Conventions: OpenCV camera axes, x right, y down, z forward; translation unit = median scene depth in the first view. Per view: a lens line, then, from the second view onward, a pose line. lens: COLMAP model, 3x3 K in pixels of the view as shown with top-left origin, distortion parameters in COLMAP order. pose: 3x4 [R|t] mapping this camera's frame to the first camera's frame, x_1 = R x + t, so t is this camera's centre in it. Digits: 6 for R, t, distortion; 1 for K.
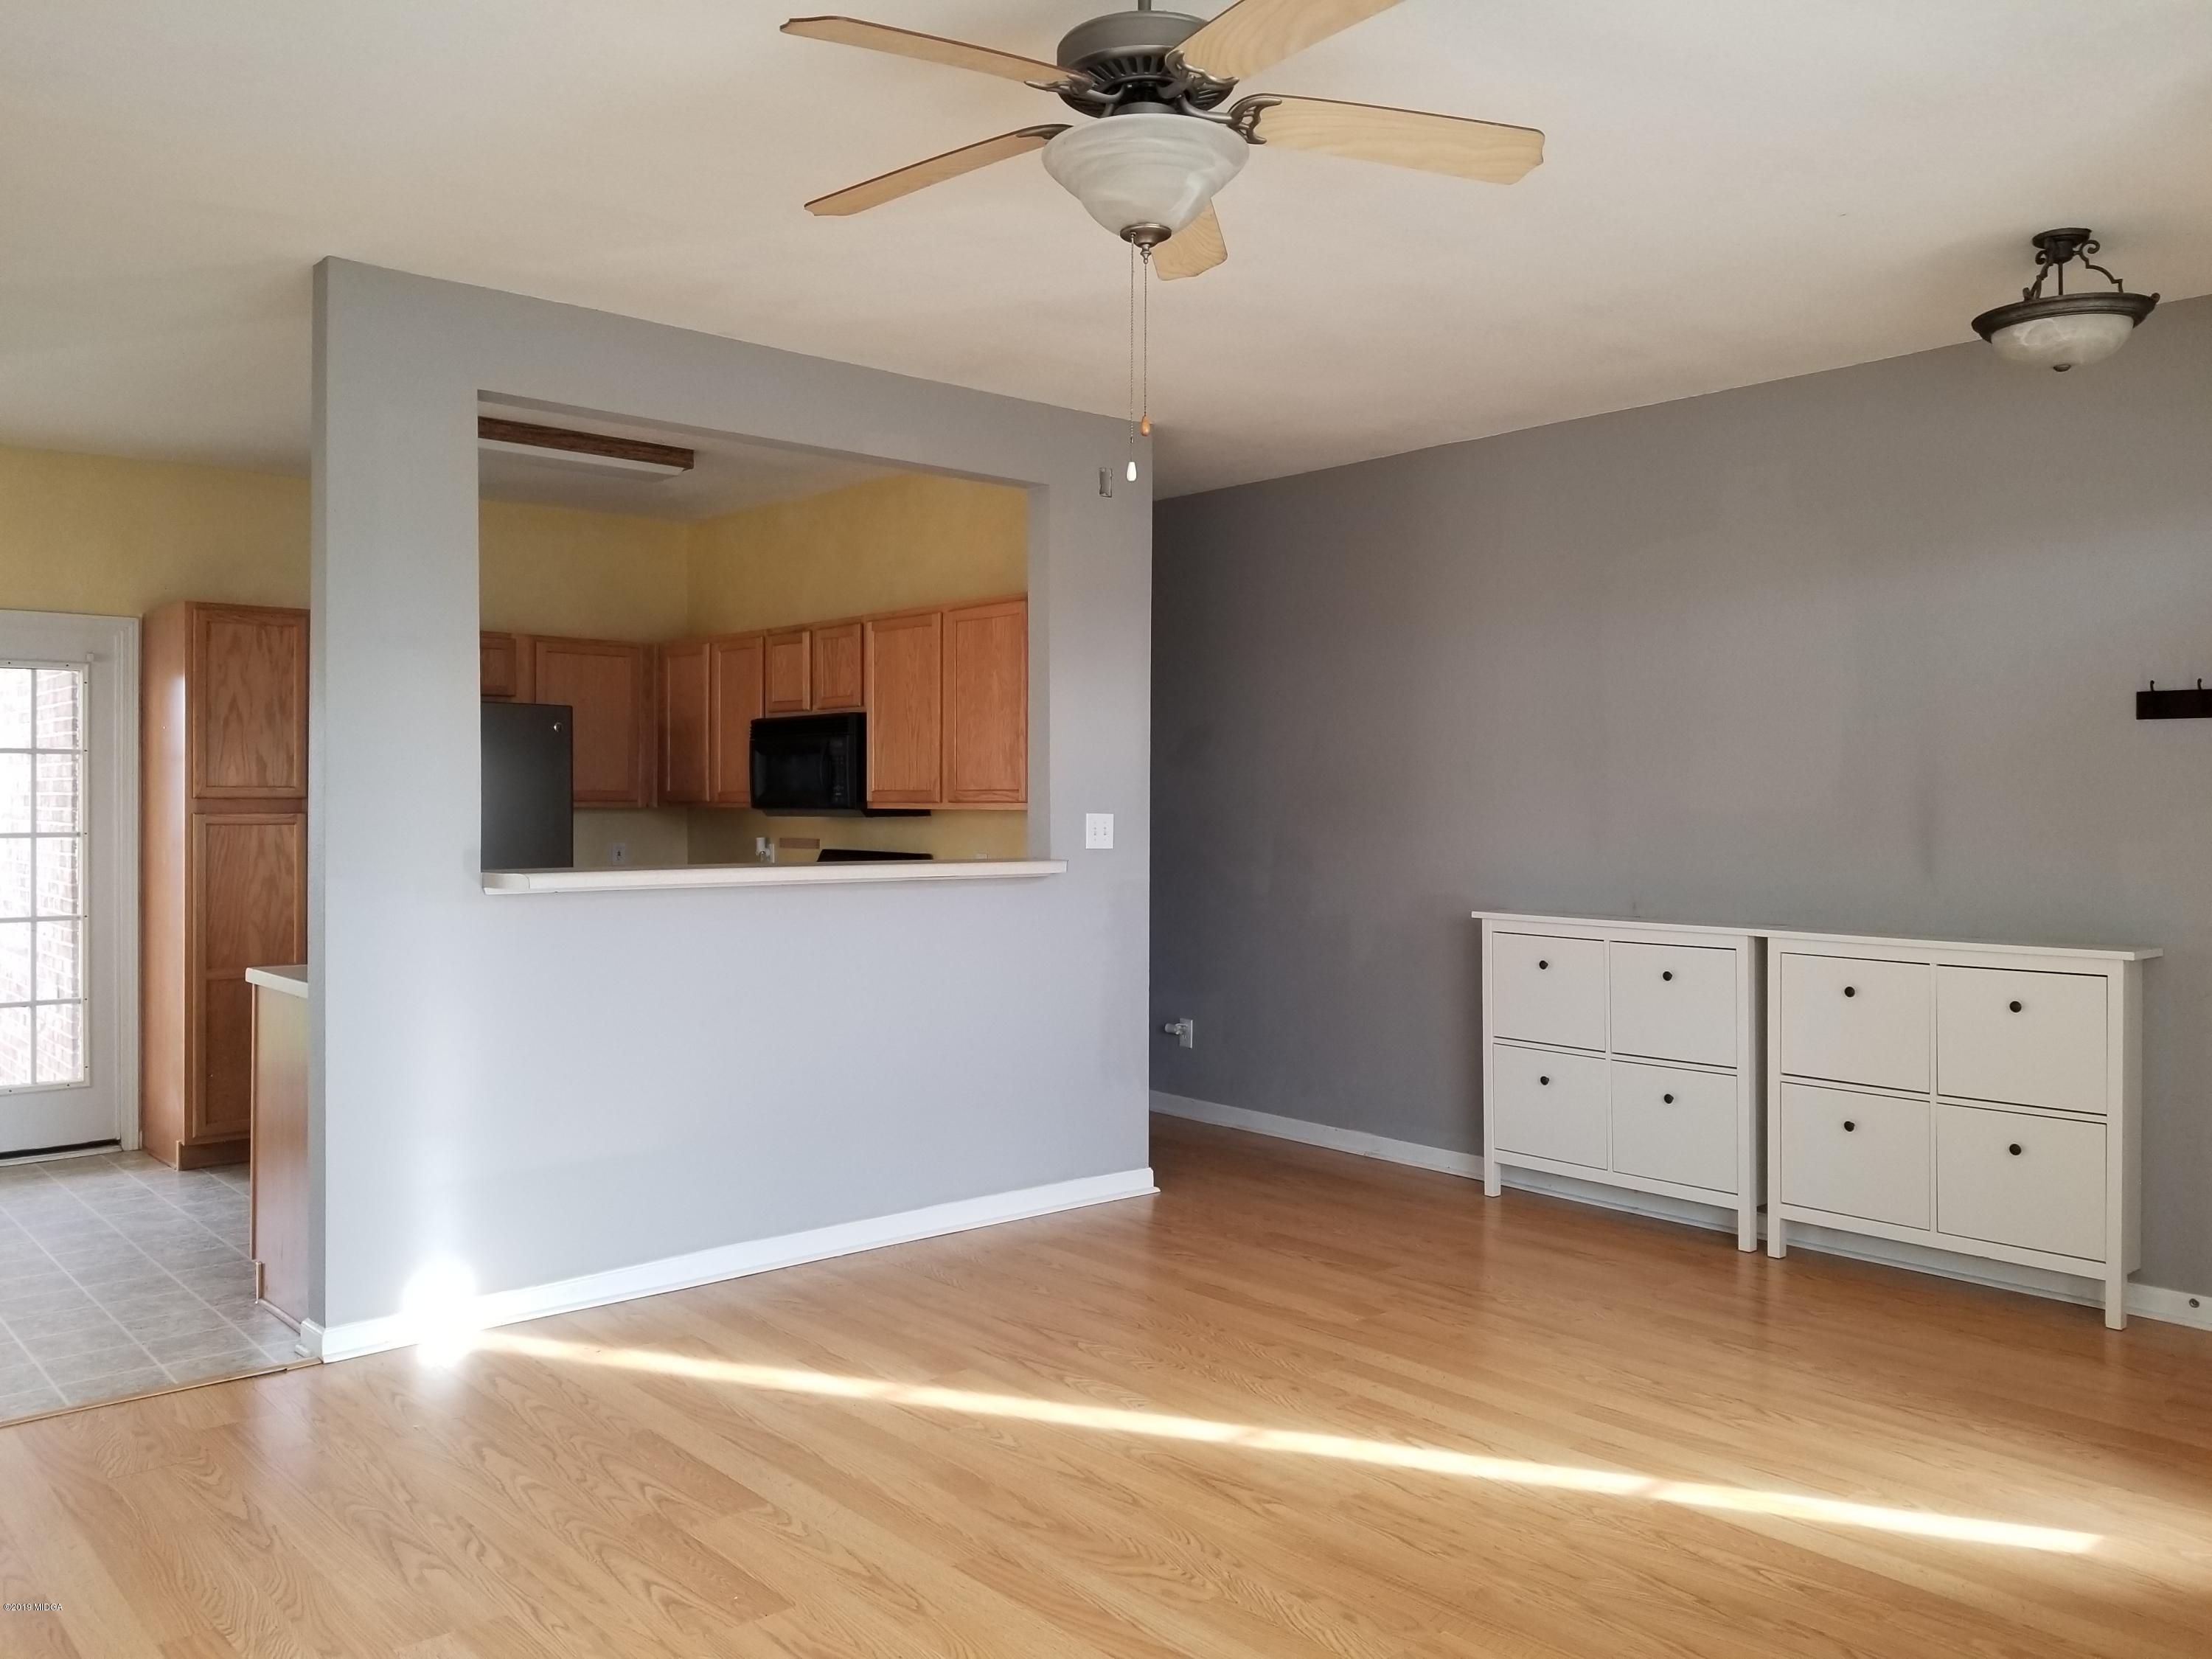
lens RADIAL K [[1719.4, 0, 1110.5], [0, 1719.4, 792.0], [0, 0, 1]] dist [0.073299, -0.113768]
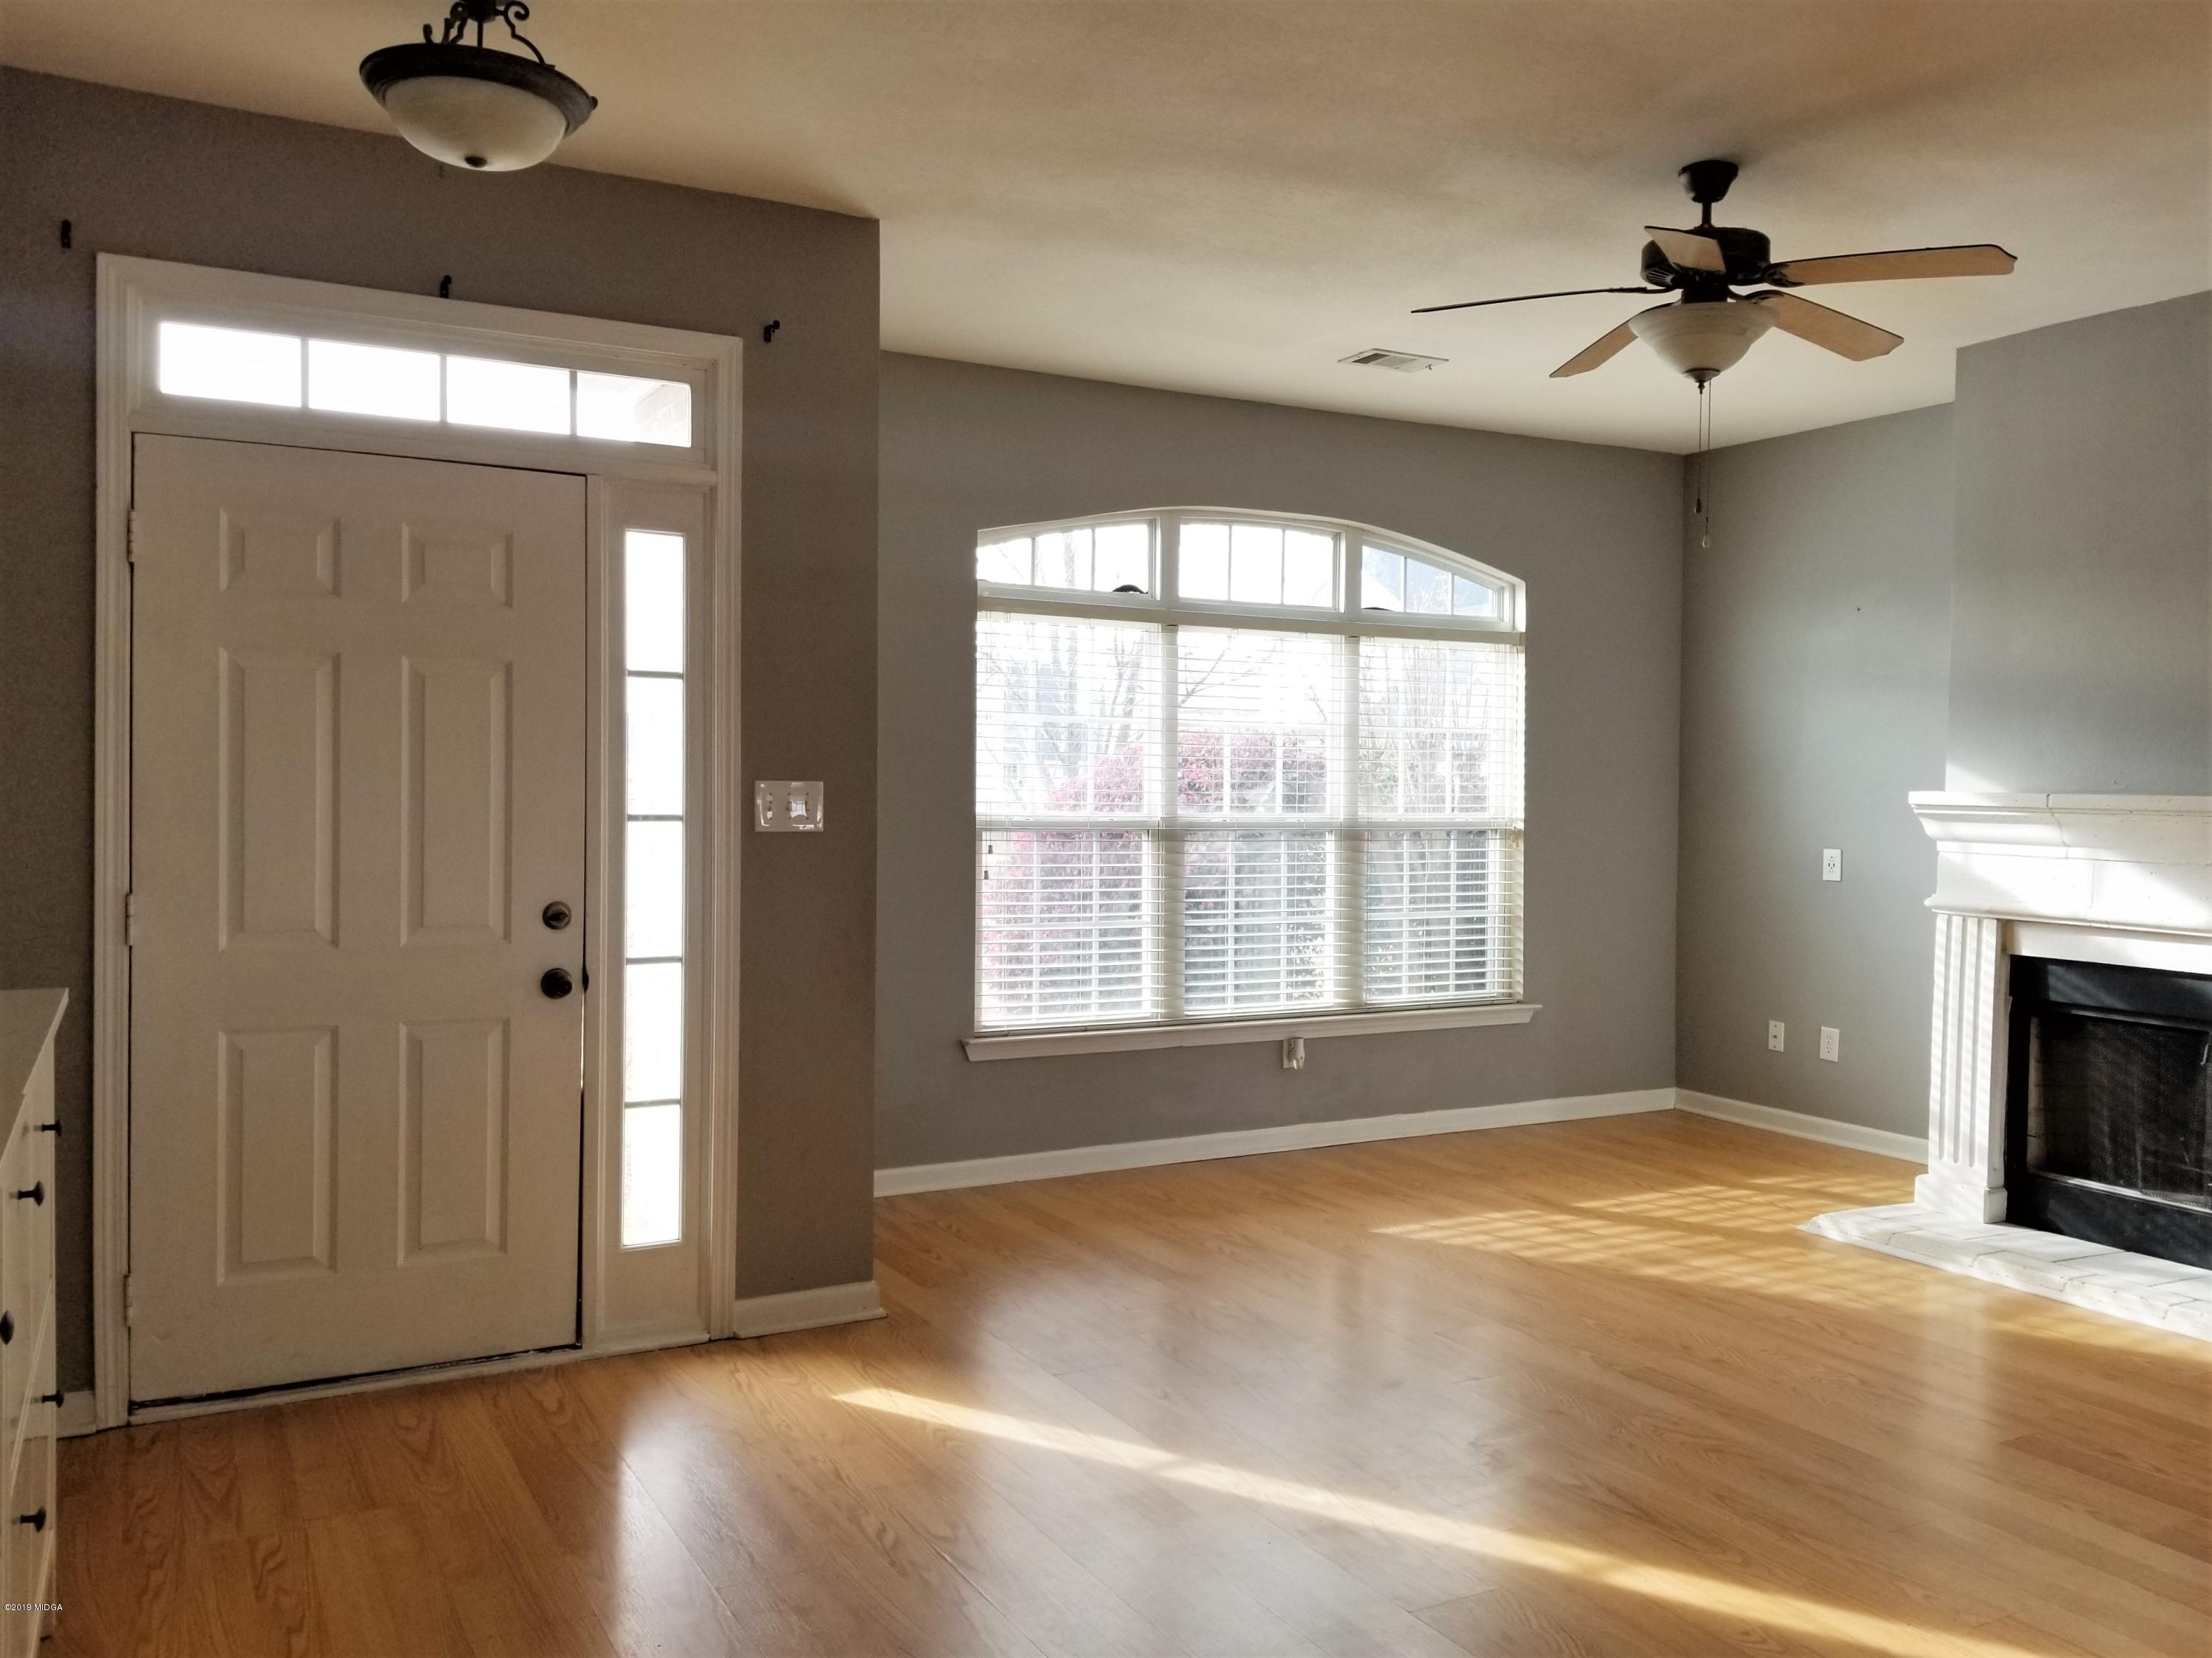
lens RADIAL K [[1719.2, 0, 1100.1], [0, 1719.2, 835.0], [0, 0, 1]] dist [0.073299, -0.113768]
pose [[-0.975616, -0.015001, 0.218973, 0.092117], [-0.009677, 0.999631, 0.025366, 0.016725], [-0.219273, 0.022628, -0.975401, 1.267893]]
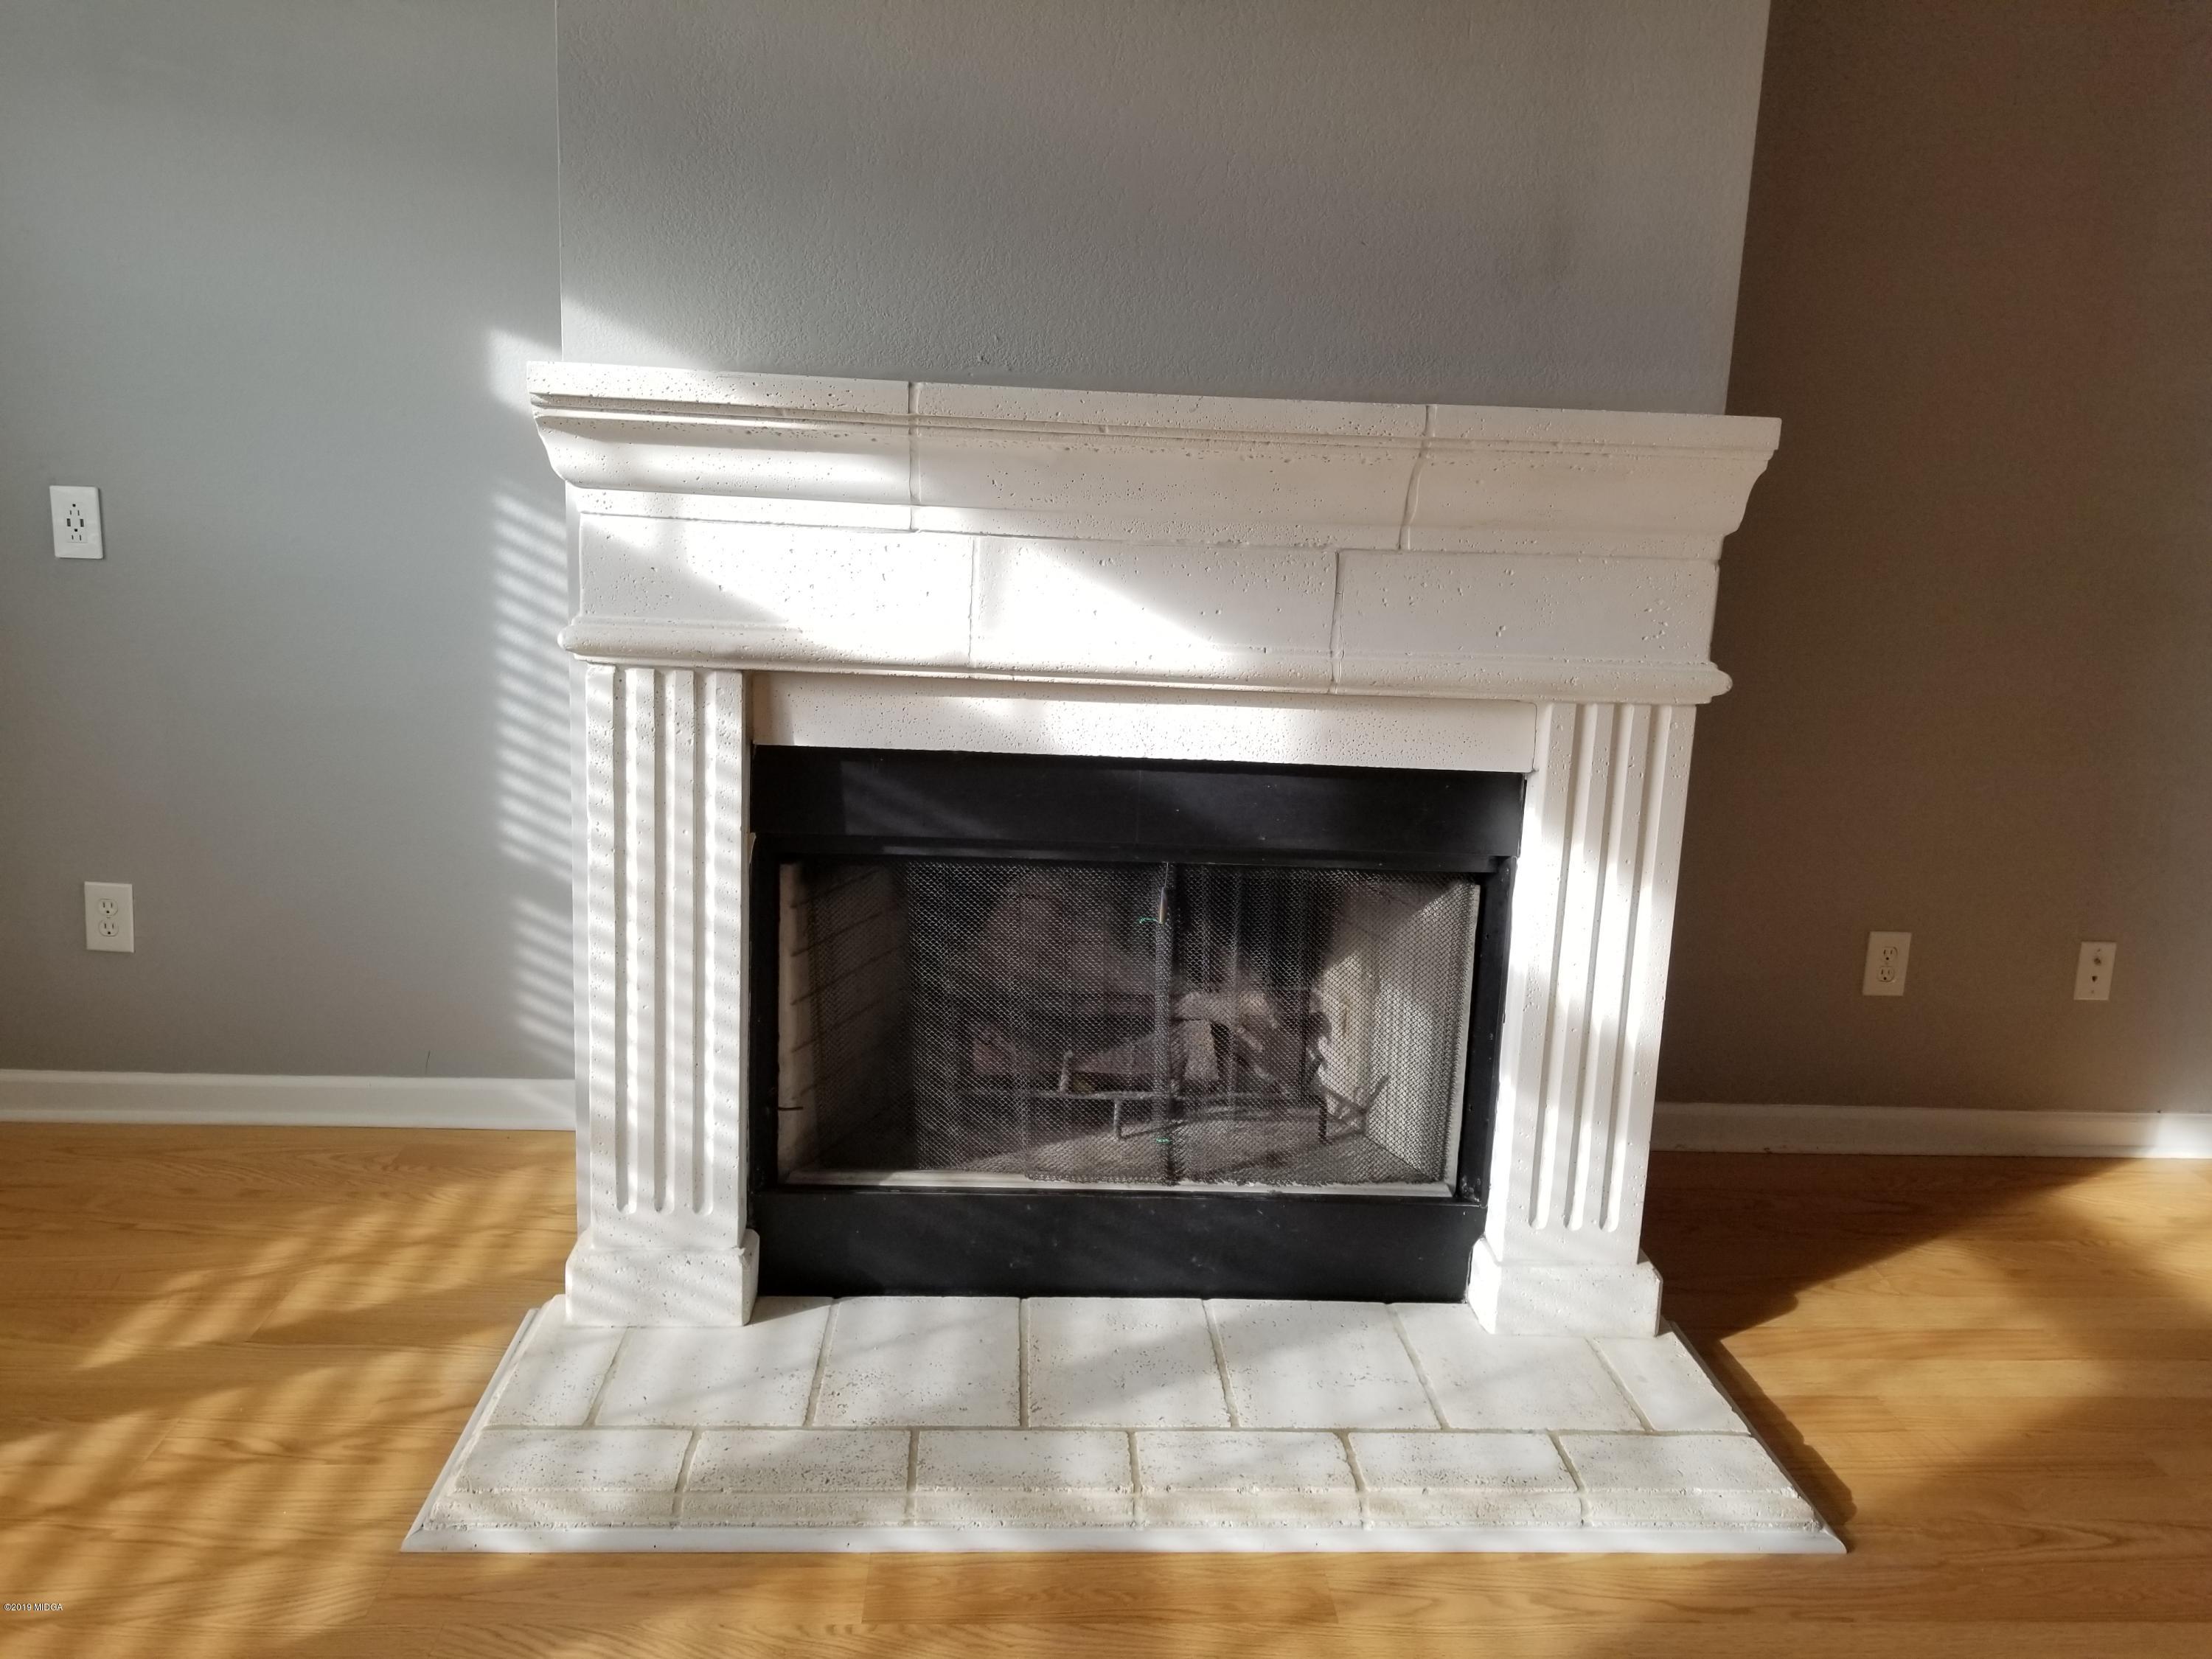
lens RADIAL K [[1719.4, 0, 1123.1], [0, 1719.4, 793.2], [0, 0, 1]] dist [0.073299, -0.113768]
pose [[-0.608197, 0.139742, -0.781389, 0.090628], [-0.040204, 0.977696, 0.206142, 0.021879], [0.792767, 0.156790, -0.589014, 0.535880]]
